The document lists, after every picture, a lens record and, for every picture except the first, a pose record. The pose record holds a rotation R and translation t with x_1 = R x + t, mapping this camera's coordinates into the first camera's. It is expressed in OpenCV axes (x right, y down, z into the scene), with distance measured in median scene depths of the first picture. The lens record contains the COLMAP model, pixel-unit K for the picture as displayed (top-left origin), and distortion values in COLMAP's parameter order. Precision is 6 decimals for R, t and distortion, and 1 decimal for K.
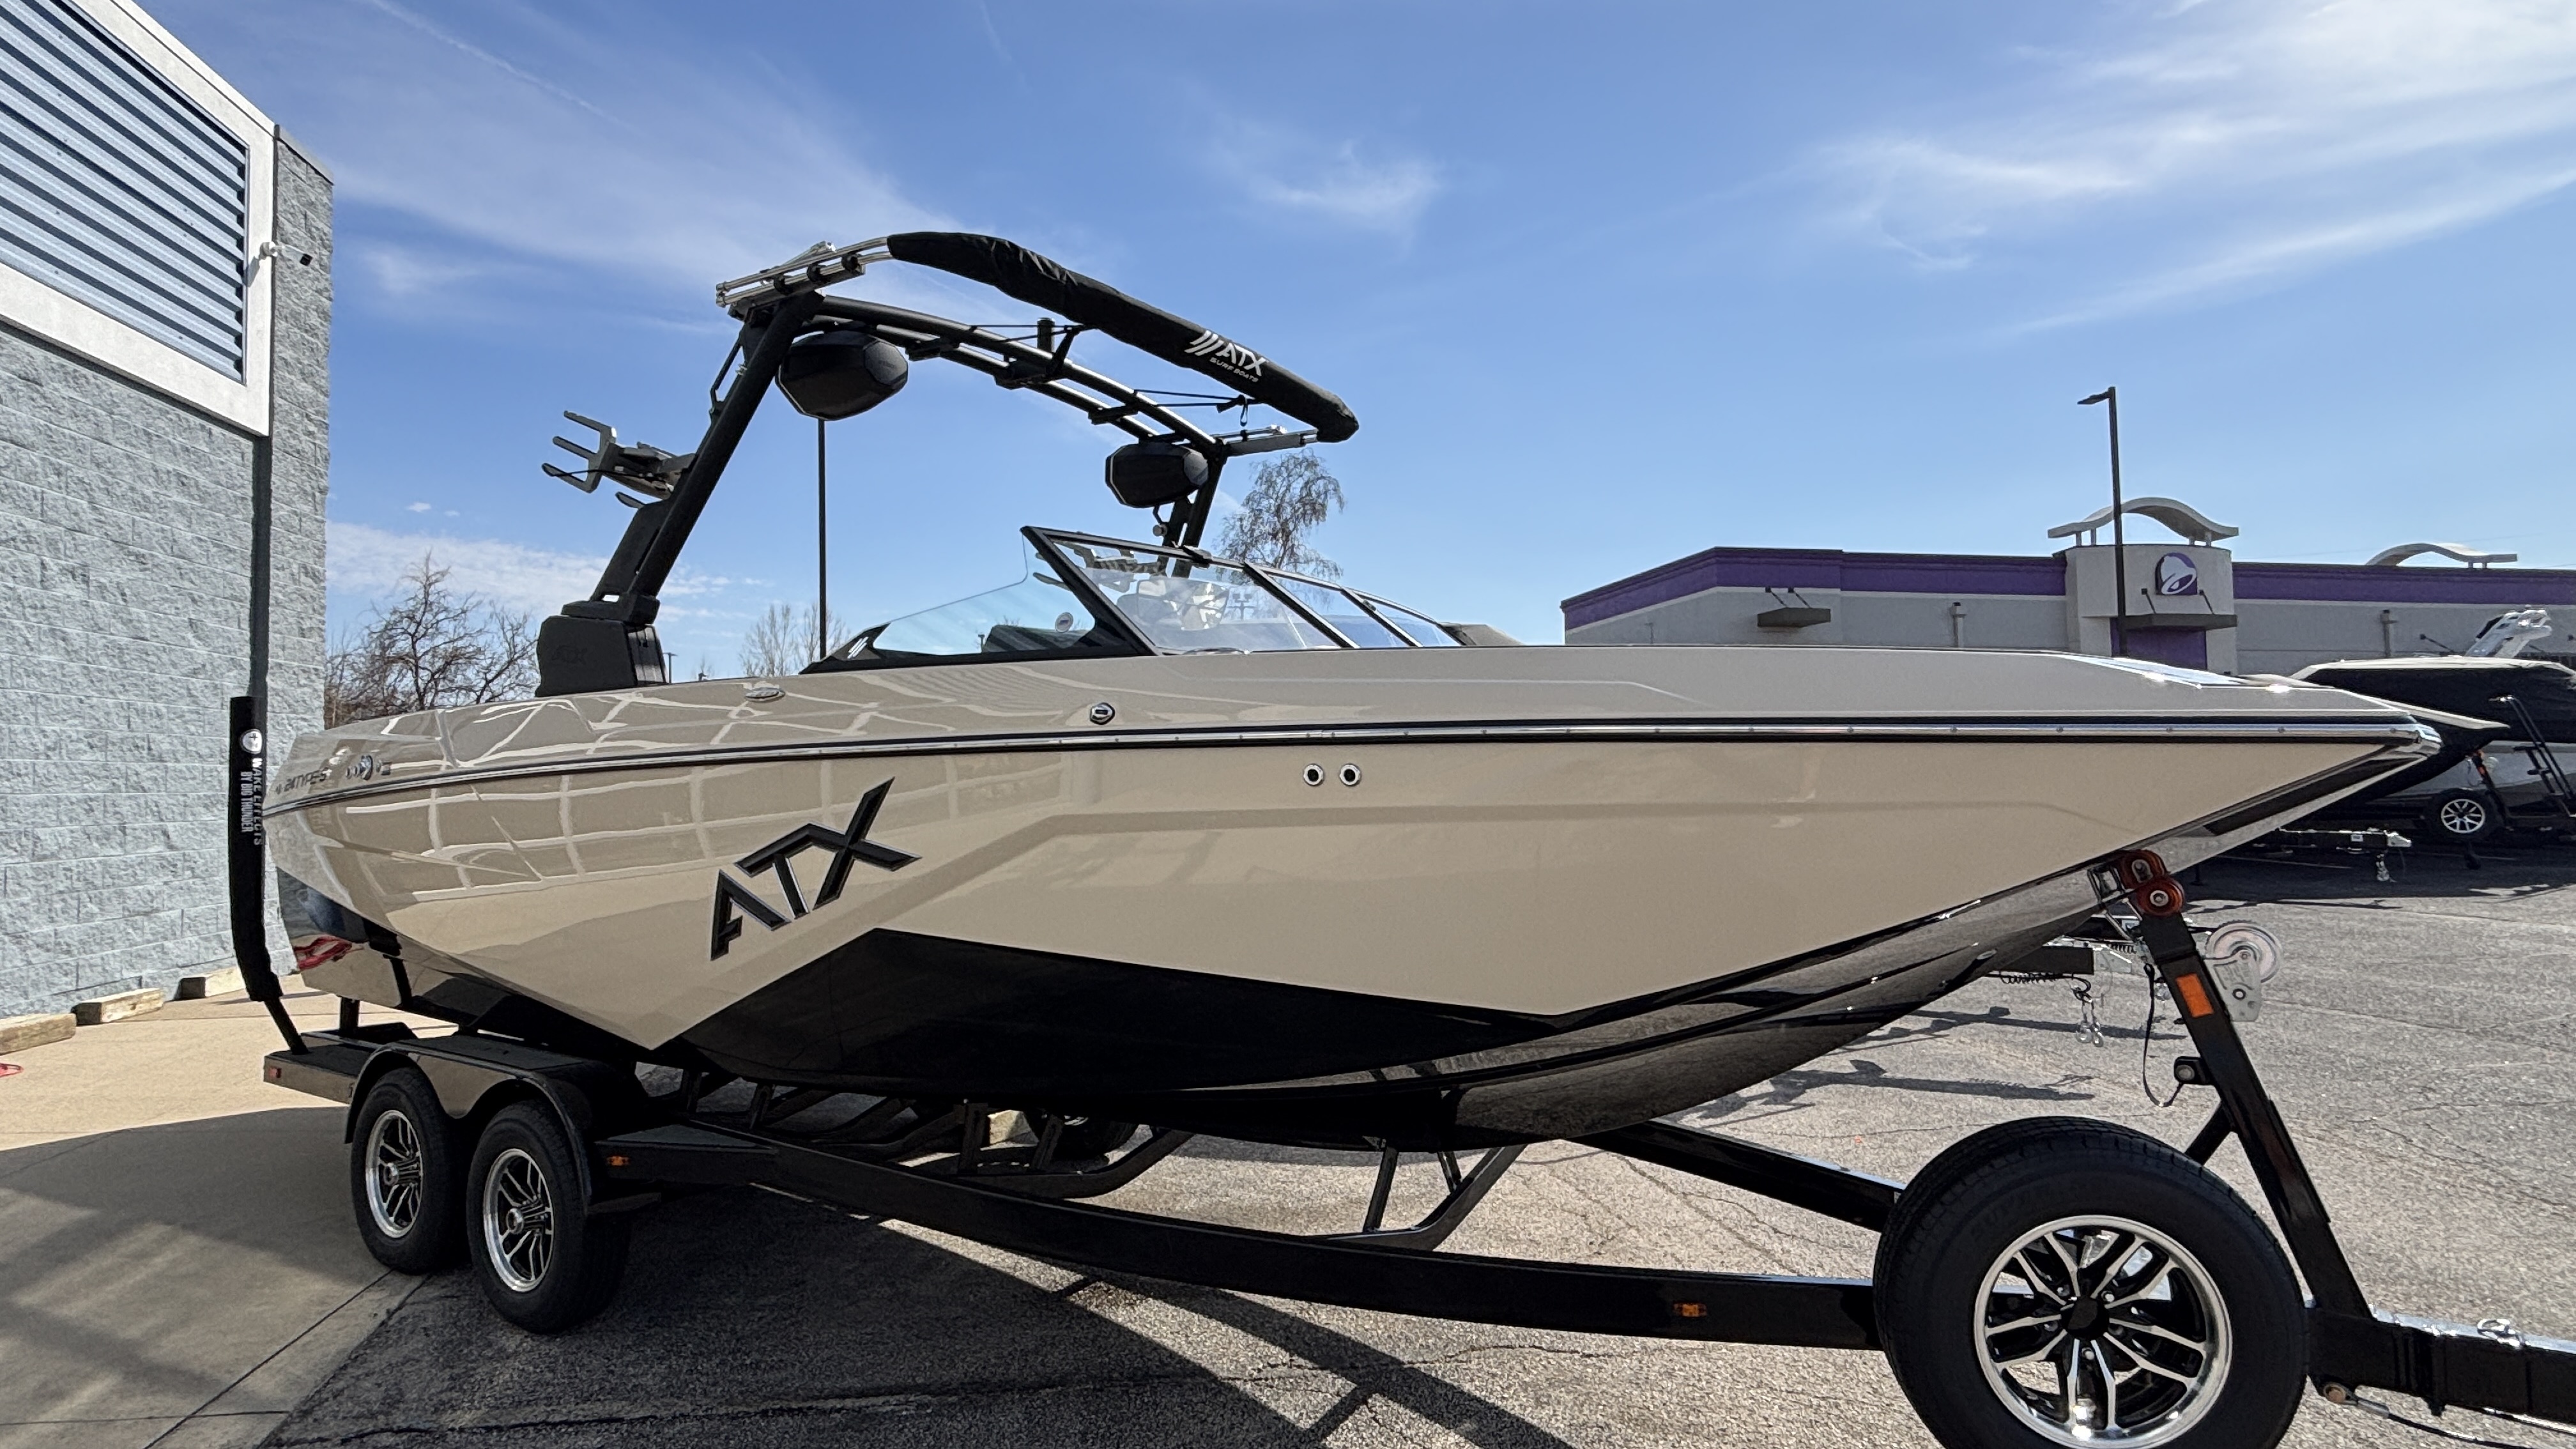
lens RADIAL K [[1284.7, 0, 1275.5], [0, 1284.7, 725.8], [0, 0, 1]] dist [-0.000006, -0.012987]
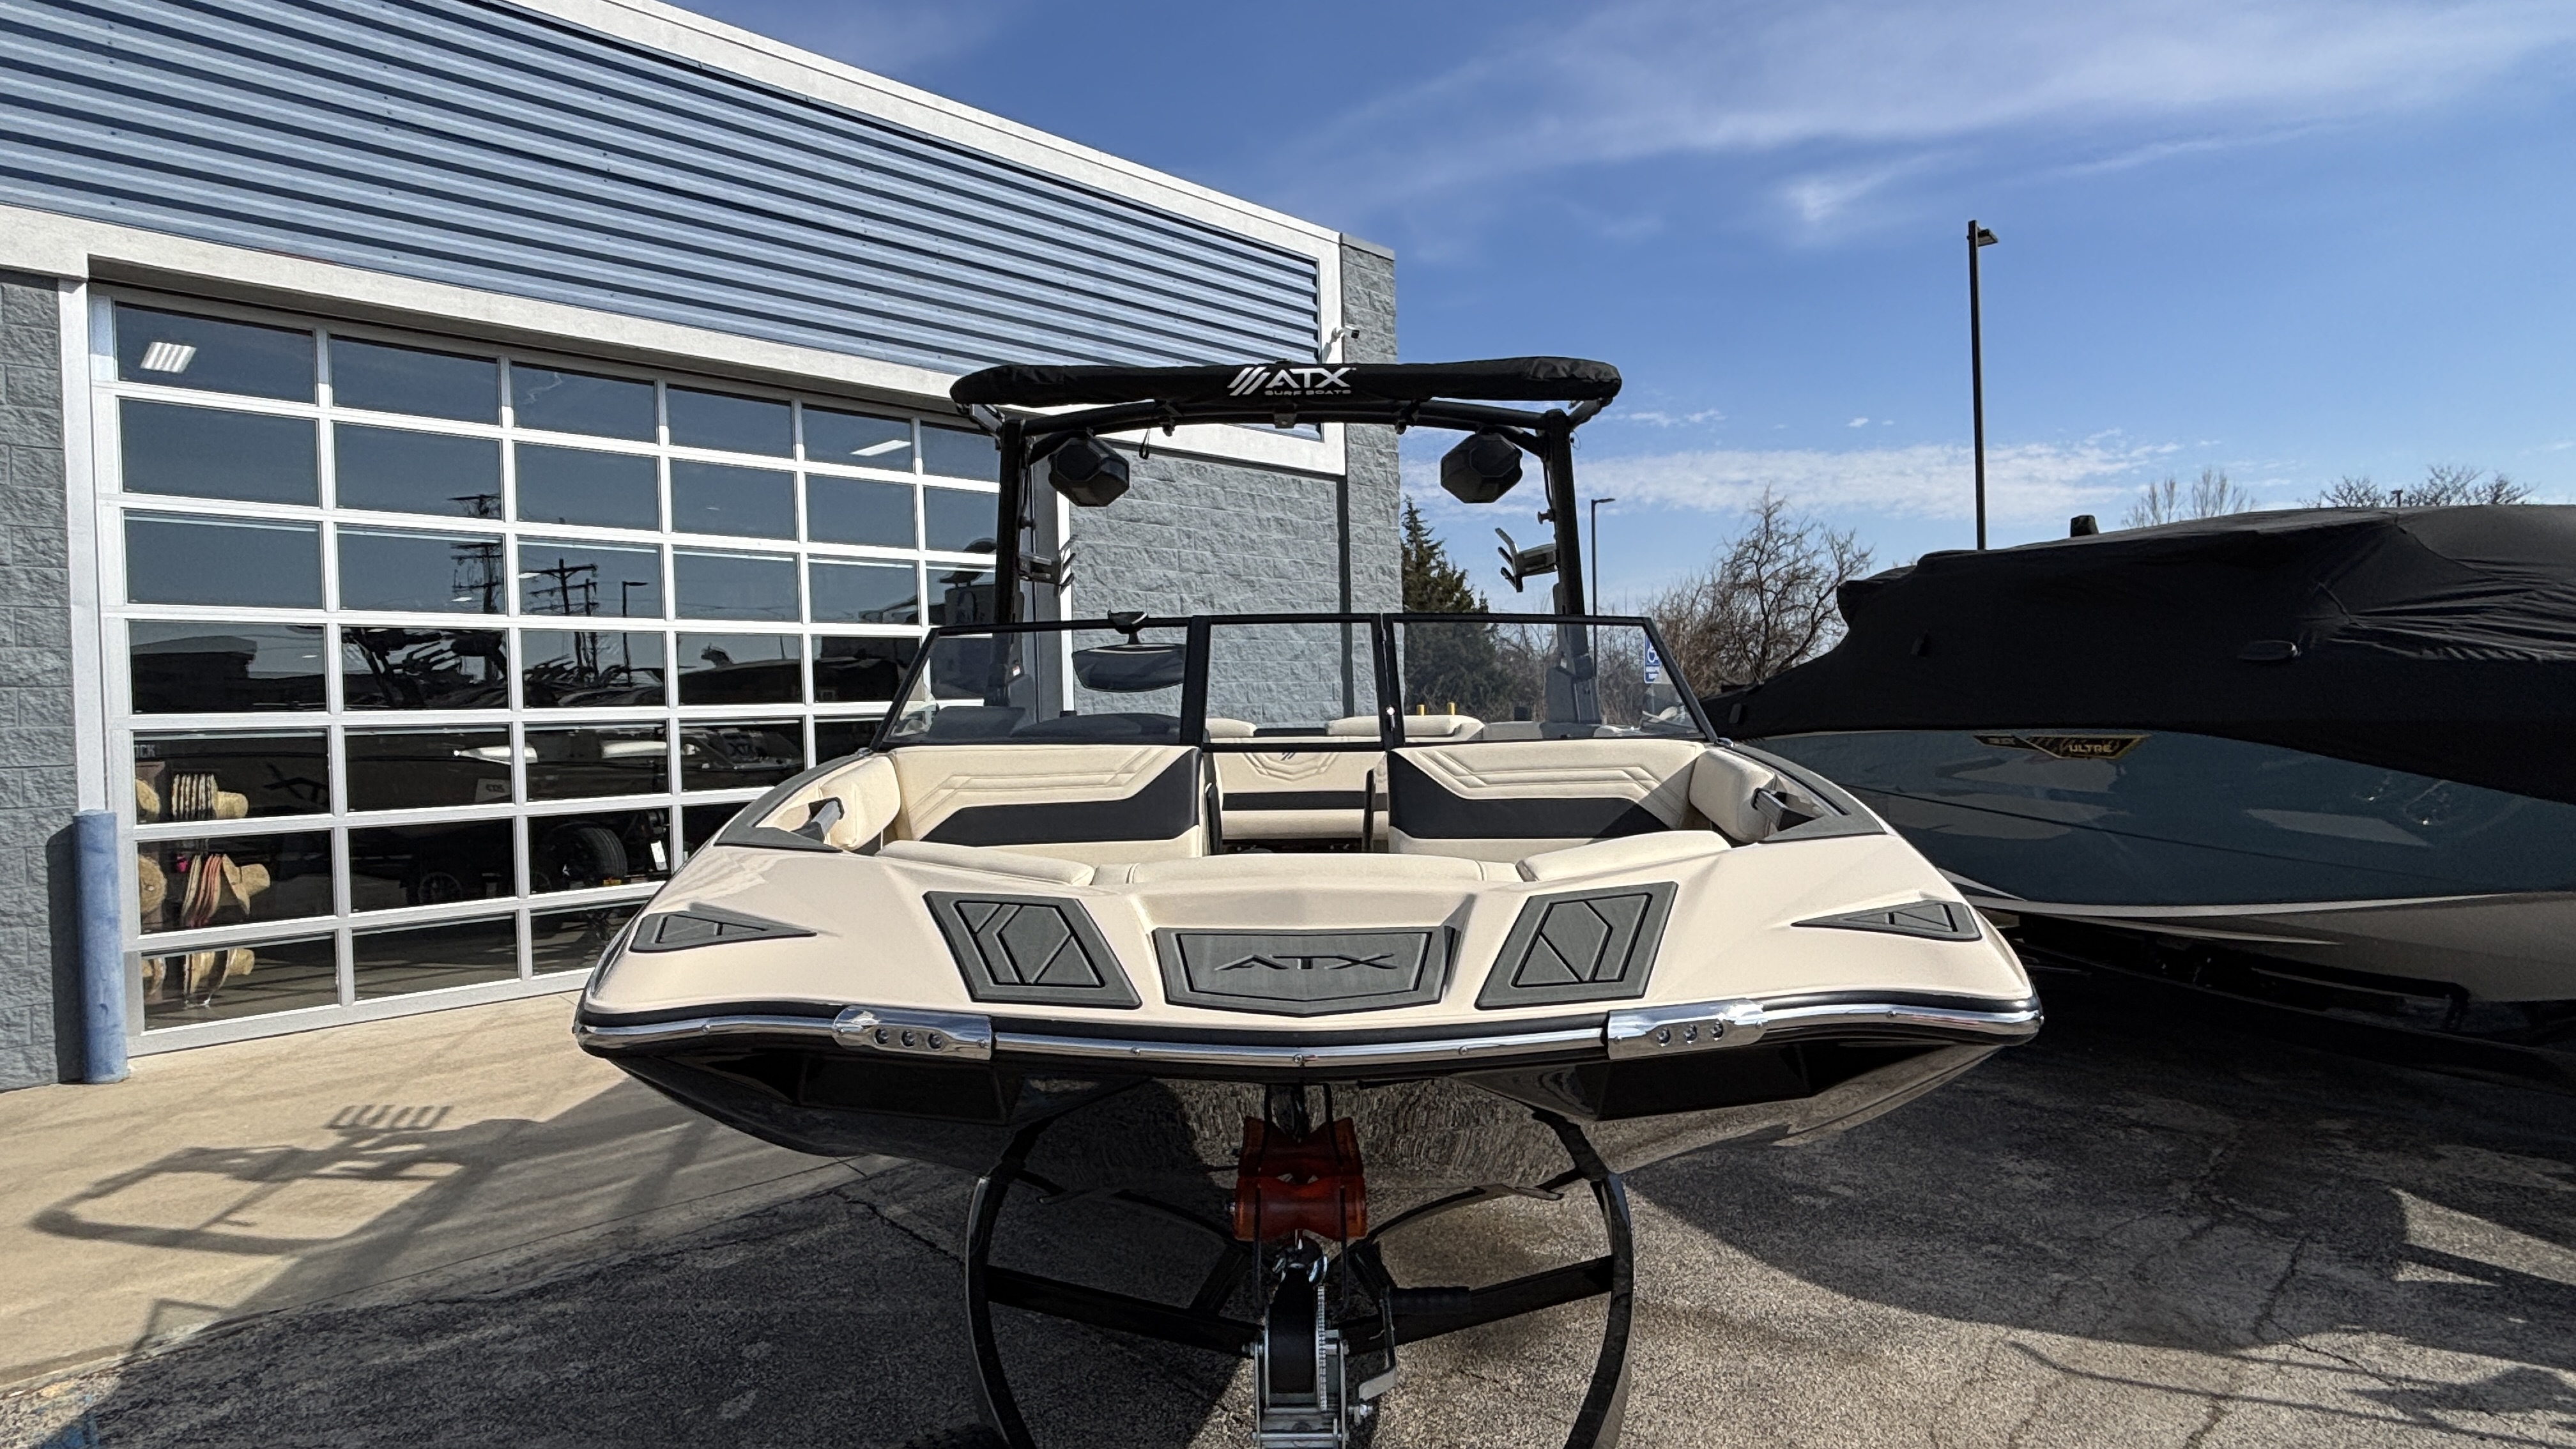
lens RADIAL K [[1284.7, 0, 1275.5], [0, 1284.7, 725.8], [0, 0, 1]] dist [-0.000006, -0.012987]
pose [[0.570613, 0.002307, -0.821216, 0.319575], [0.057806, 0.997403, 0.042968, -0.031675], [0.819182, -0.071989, 0.568998, 0.184028]]
